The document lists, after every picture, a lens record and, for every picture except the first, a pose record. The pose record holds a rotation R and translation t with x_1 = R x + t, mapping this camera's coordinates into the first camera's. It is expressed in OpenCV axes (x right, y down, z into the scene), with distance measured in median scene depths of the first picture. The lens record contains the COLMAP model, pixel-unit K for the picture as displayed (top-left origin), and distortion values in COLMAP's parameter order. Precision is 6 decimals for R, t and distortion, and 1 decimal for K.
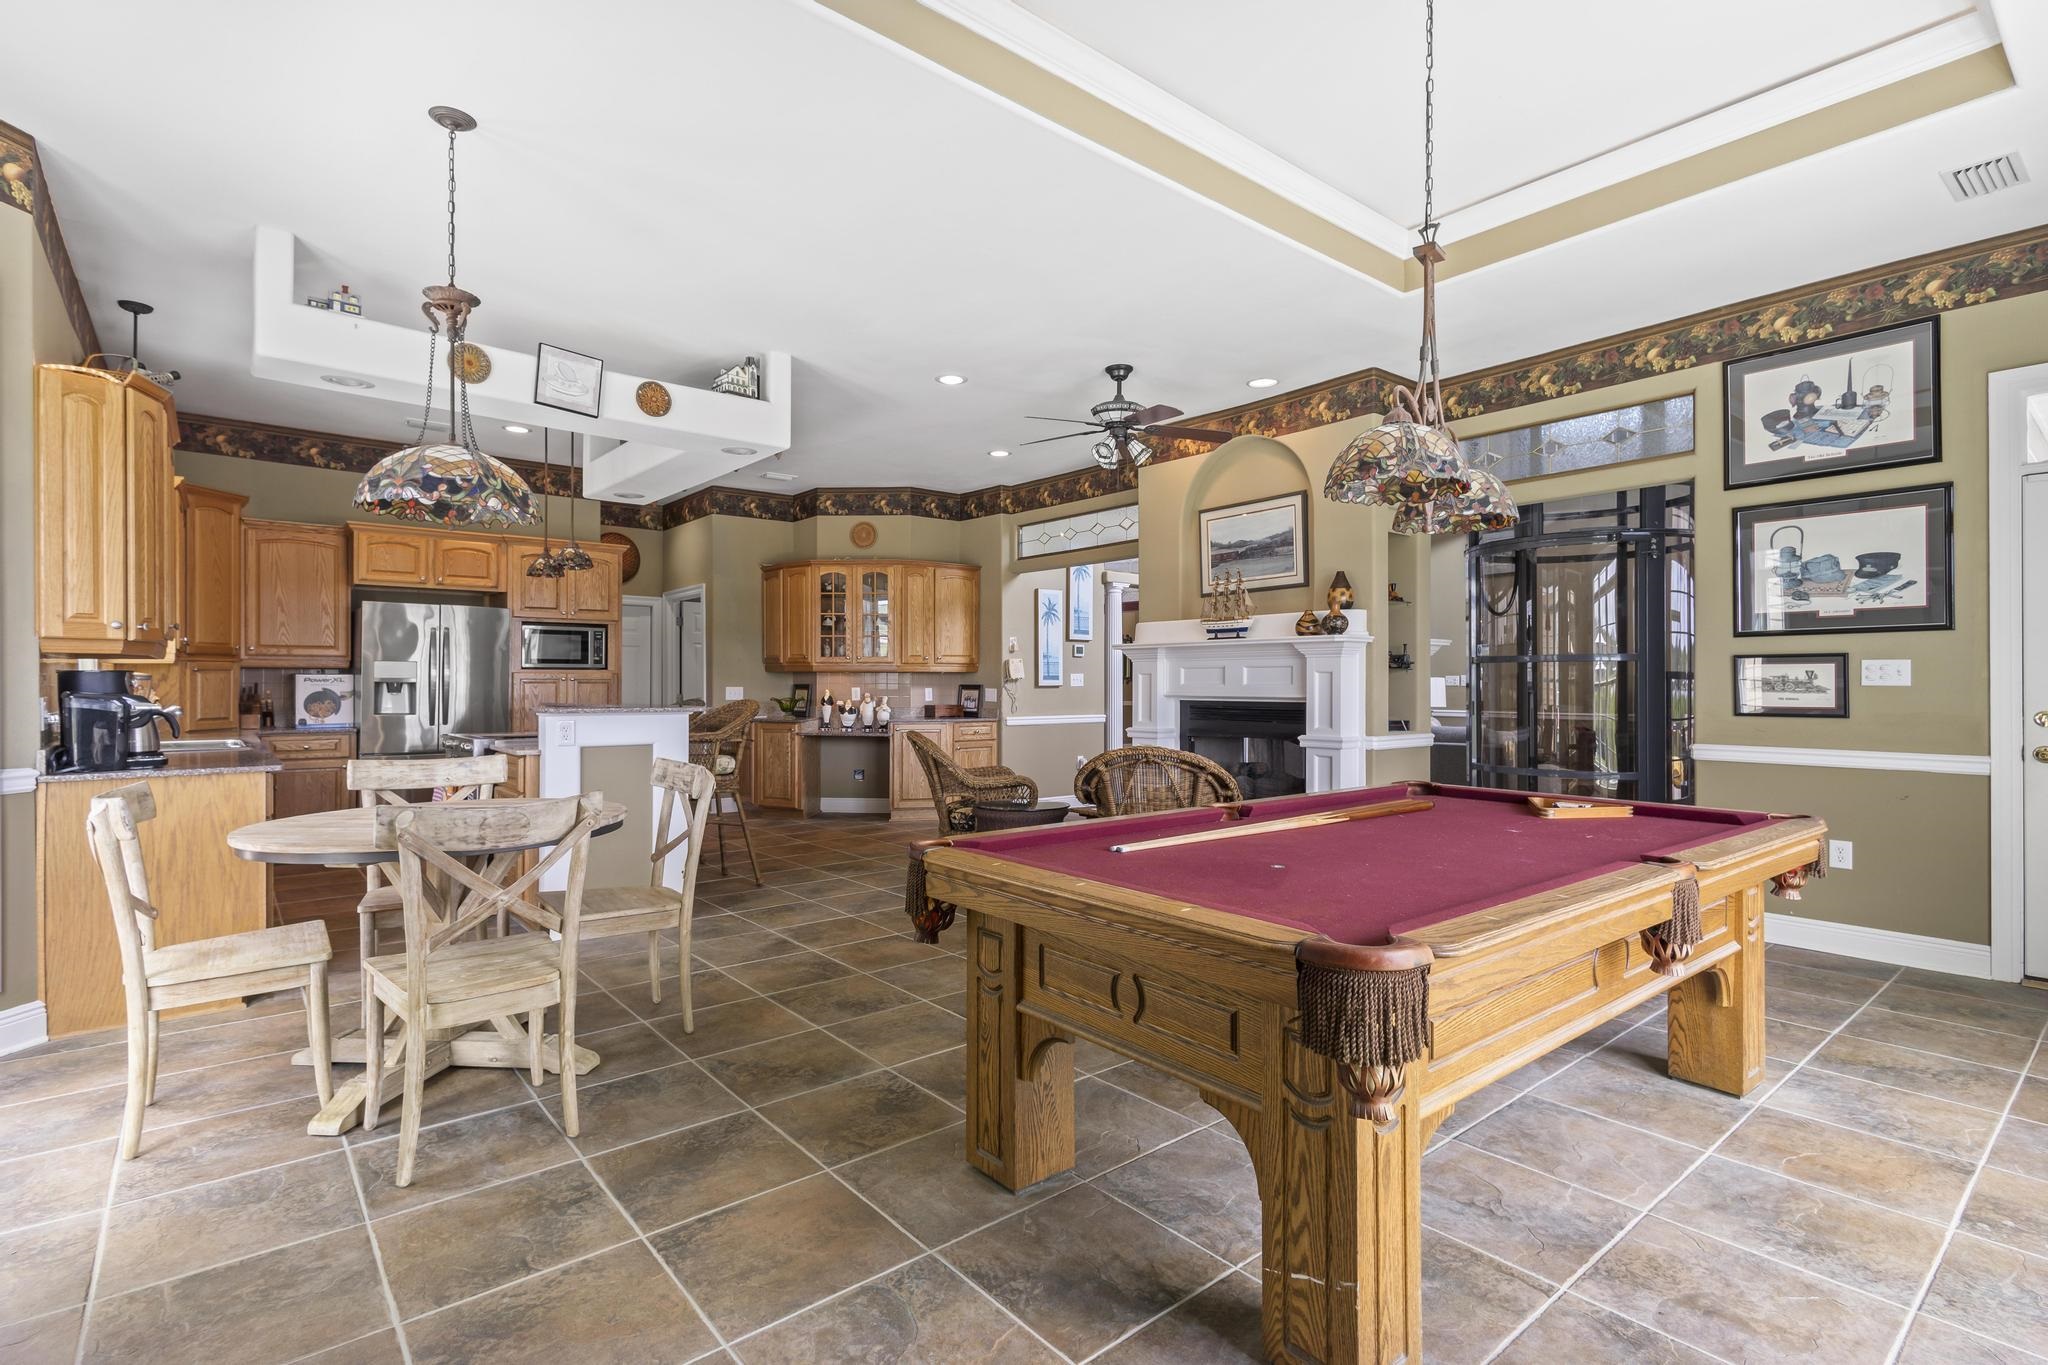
lens RADIAL K [[954.9, 0, 1009.7], [0, 954.9, 676.5], [0, 0, 1]] dist [0.007568, -0.001126]
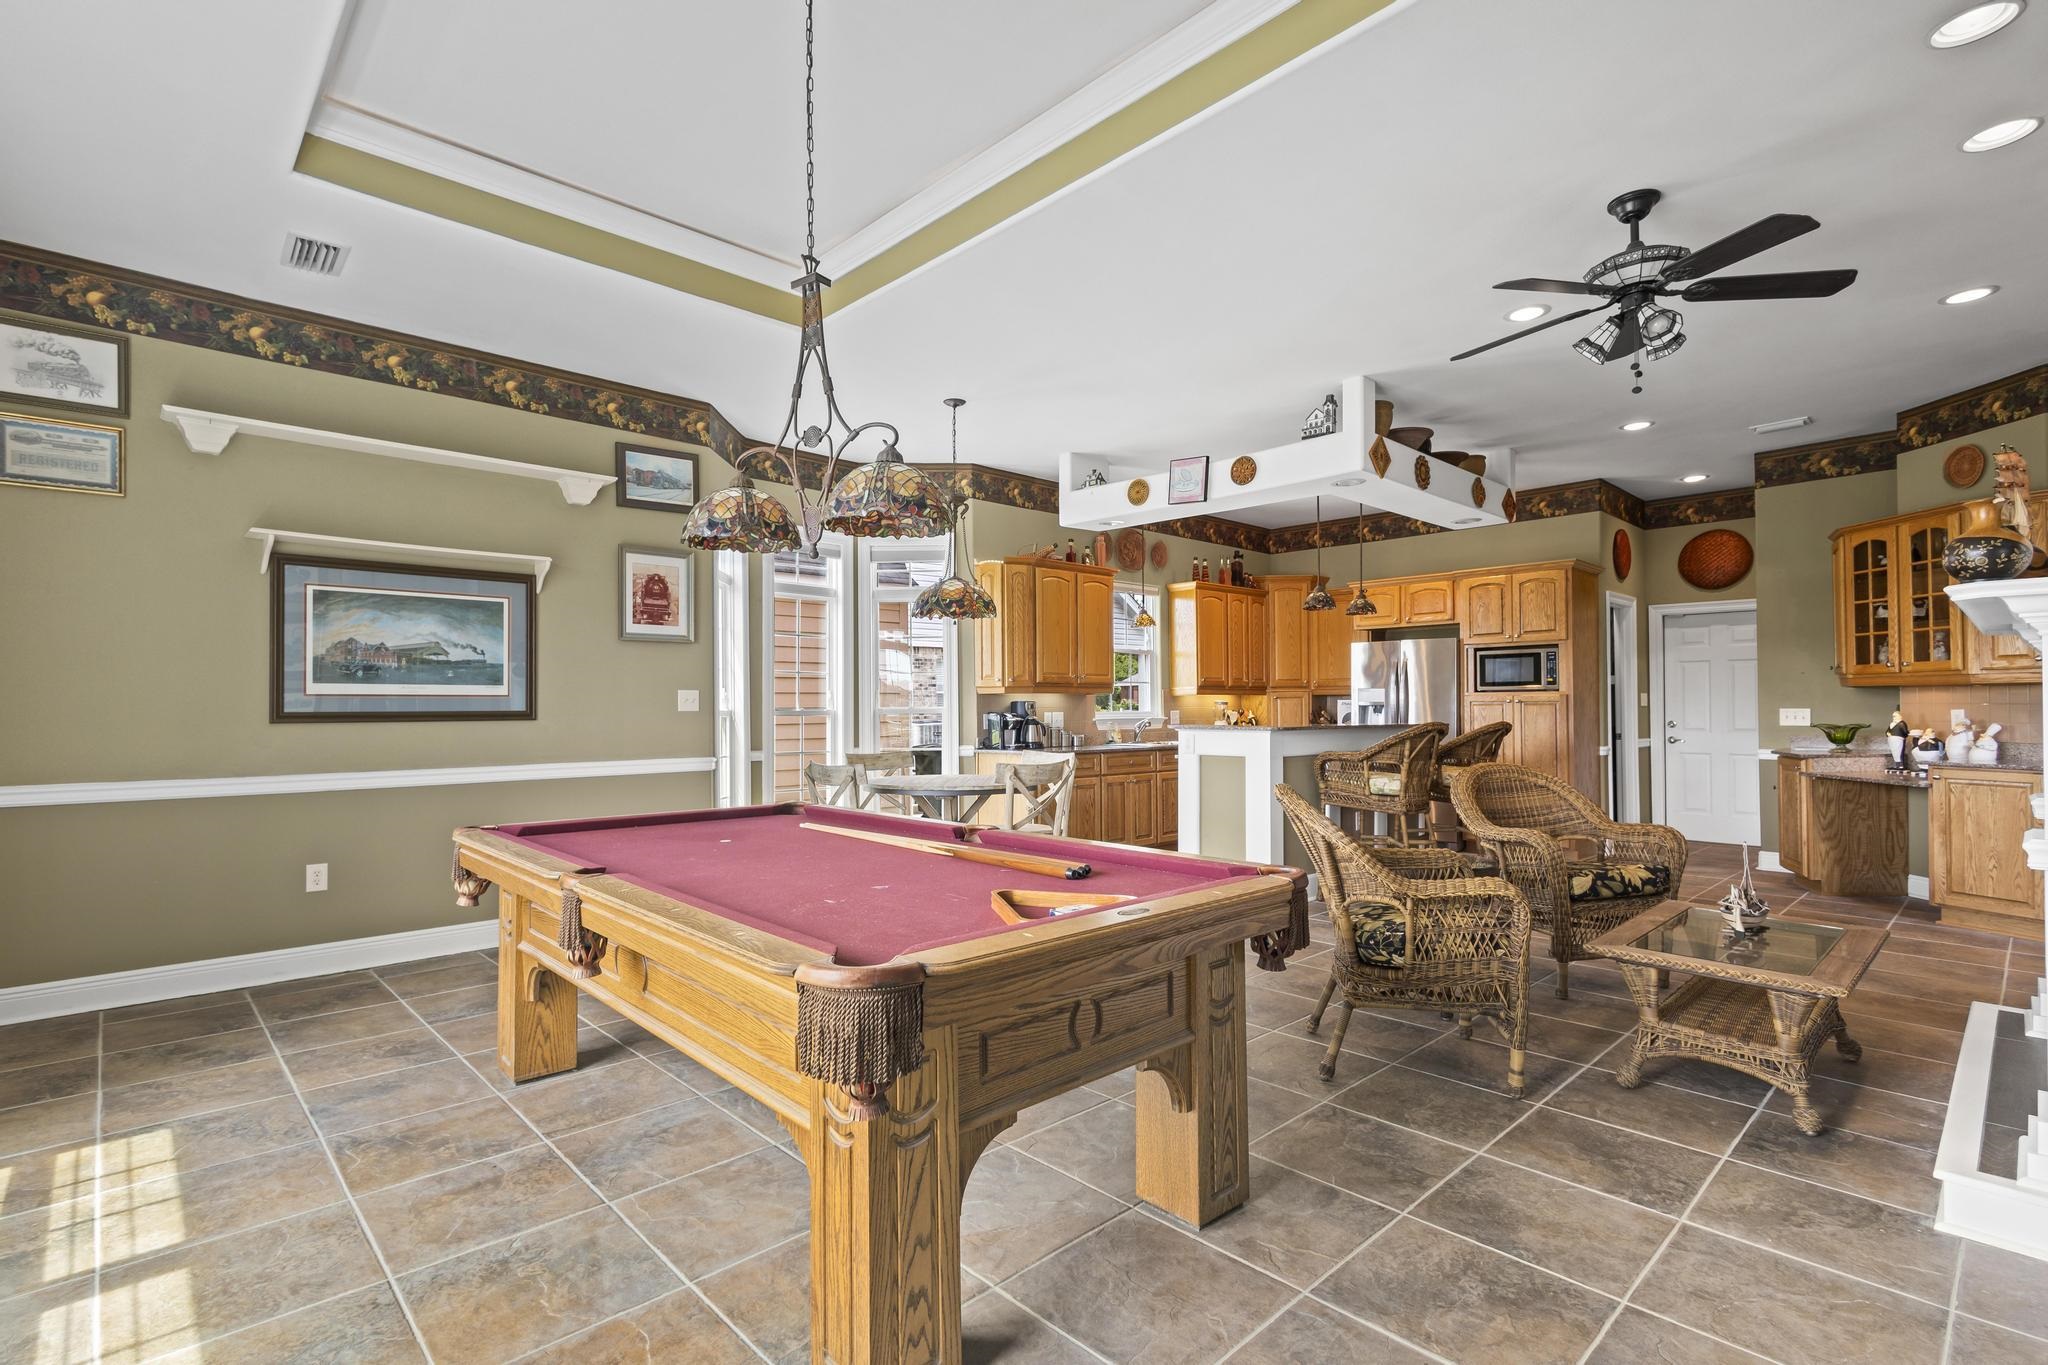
lens RADIAL K [[954.9, 0, 1029.3], [0, 954.9, 693.8], [0, 0, 1]] dist [0.007568, -0.001126]
pose [[0.086168, -0.014848, -0.996170, 0.561945], [0.011365, 0.999839, -0.013920, 0.003702], [0.996216, -0.010122, 0.086323, 0.437449]]
